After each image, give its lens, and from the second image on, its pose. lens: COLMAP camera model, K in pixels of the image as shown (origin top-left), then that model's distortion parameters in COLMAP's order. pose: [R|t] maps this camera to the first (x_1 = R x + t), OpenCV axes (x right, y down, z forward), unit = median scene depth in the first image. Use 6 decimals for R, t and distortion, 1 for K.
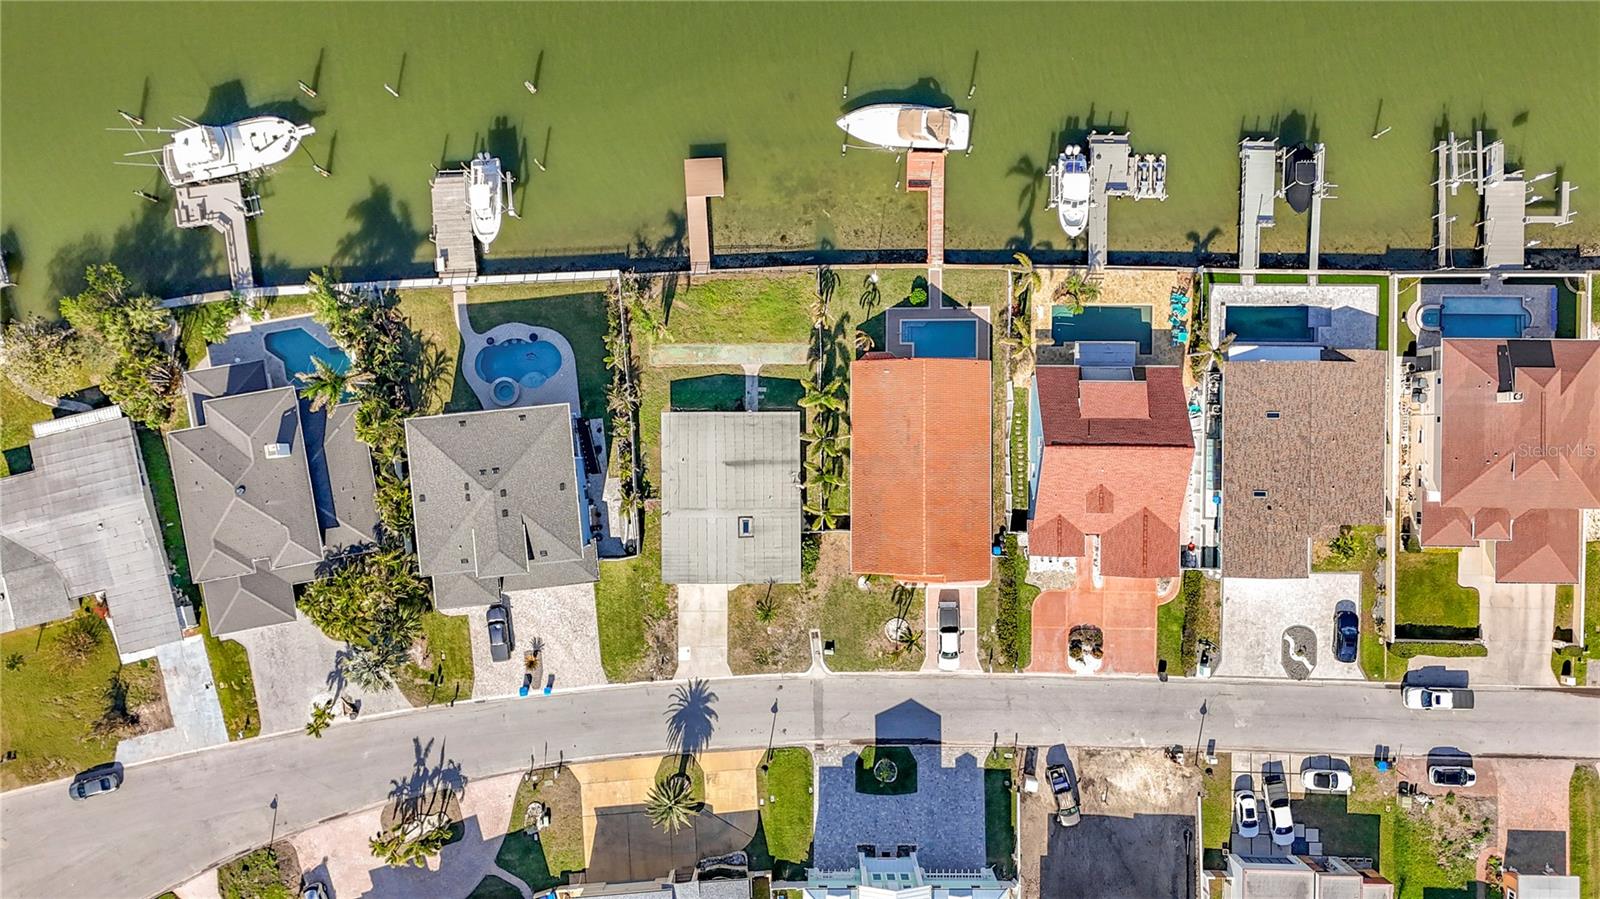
lens RADIAL K [[1175.3, 0, 801.8], [0, 1175.3, 446.2], [0, 0, 1]] dist [0.085453, -0.088061]
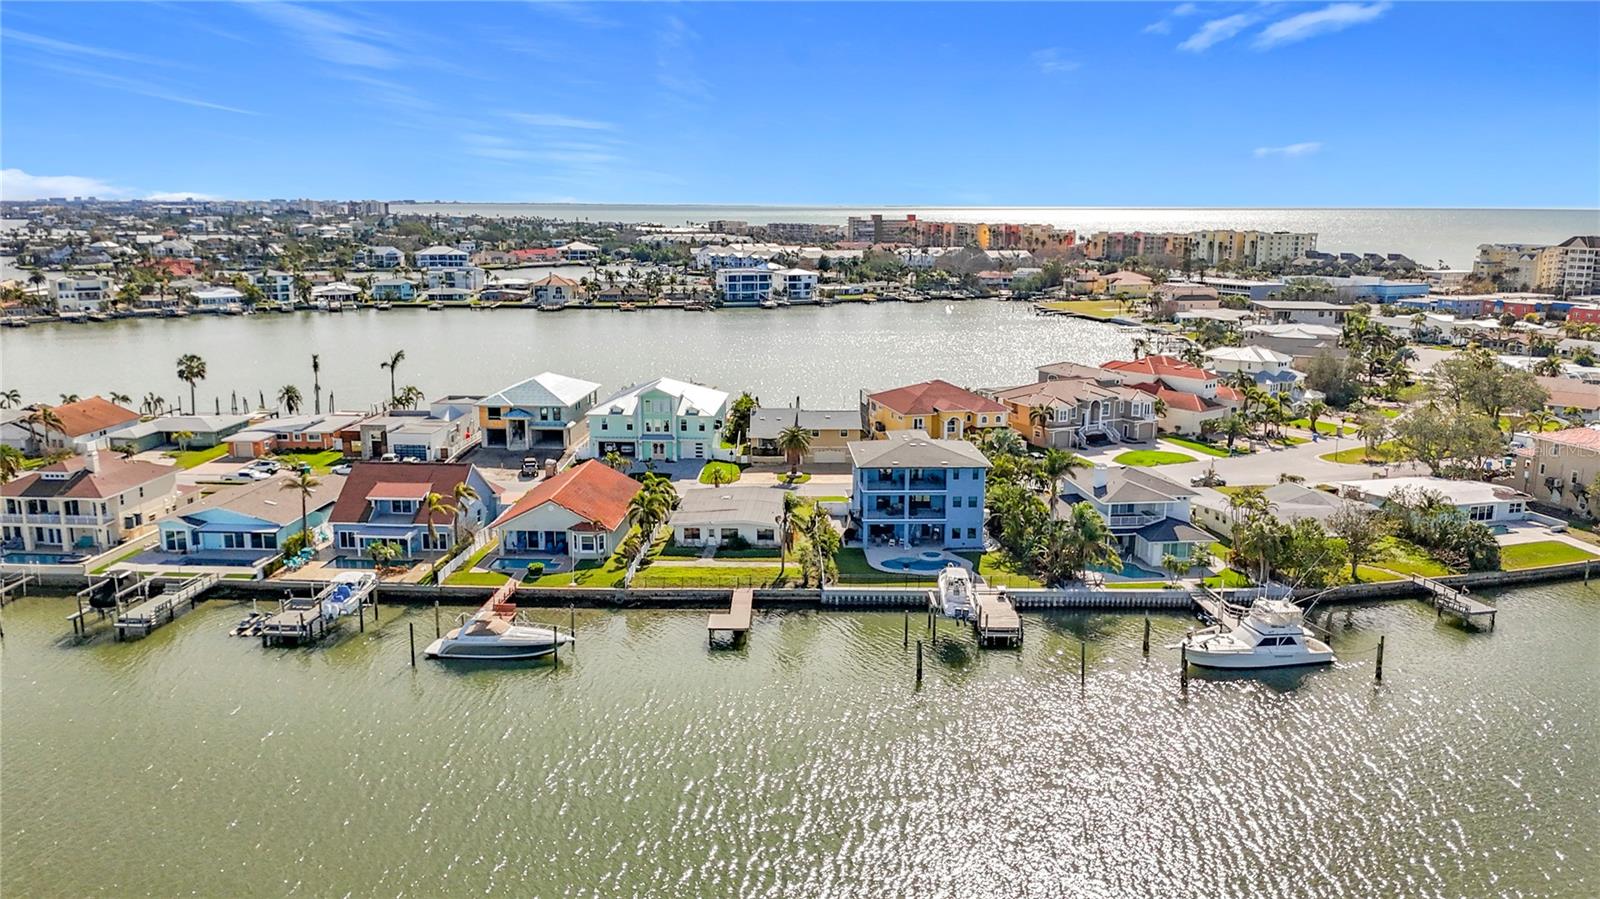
lens RADIAL K [[1191.3, 0, 803.6], [0, 1191.3, 467.5], [0, 0, 1]] dist [0.061900, -0.104078]
pose [[-0.998724, -0.009890, 0.049515, -0.186167], [0.050477, -0.220383, 0.974107, -1.113227], [0.001278, 0.975363, 0.220601, 0.676827]]
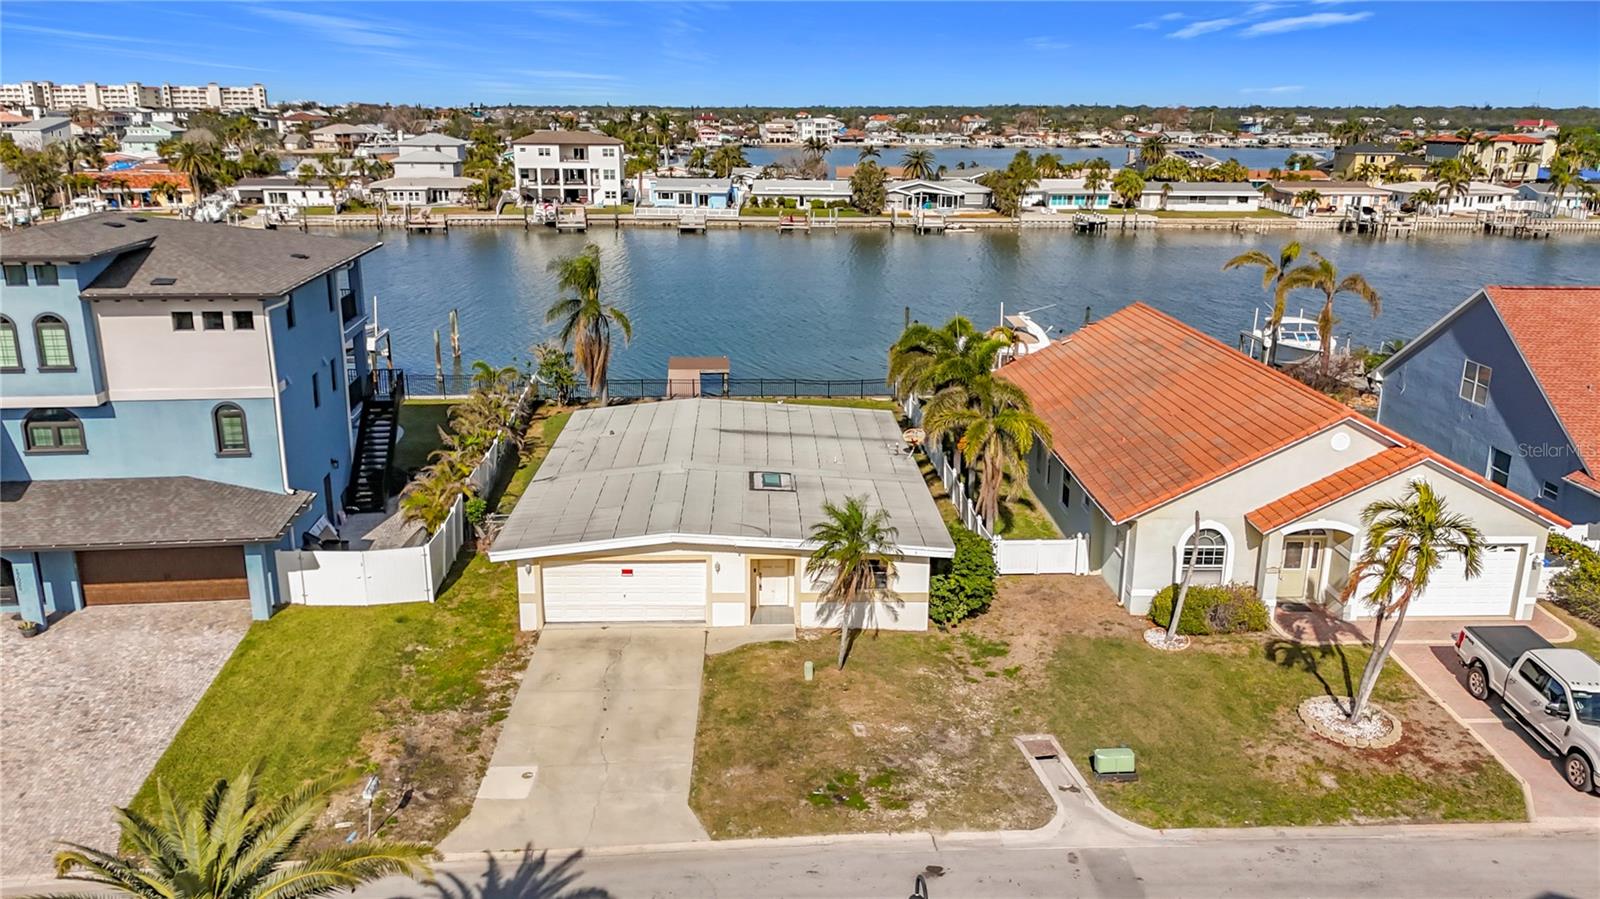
lens RADIAL K [[1192.0, 0, 802.1], [0, 1192.0, 450.3], [0, 0, 1]] dist [0.049263, -0.081131]
pose [[0.999376, 0.005370, 0.034925, -0.049967], [0.032204, 0.268375, -0.962776, 0.393239], [-0.014543, 0.963299, 0.268035, 0.876596]]
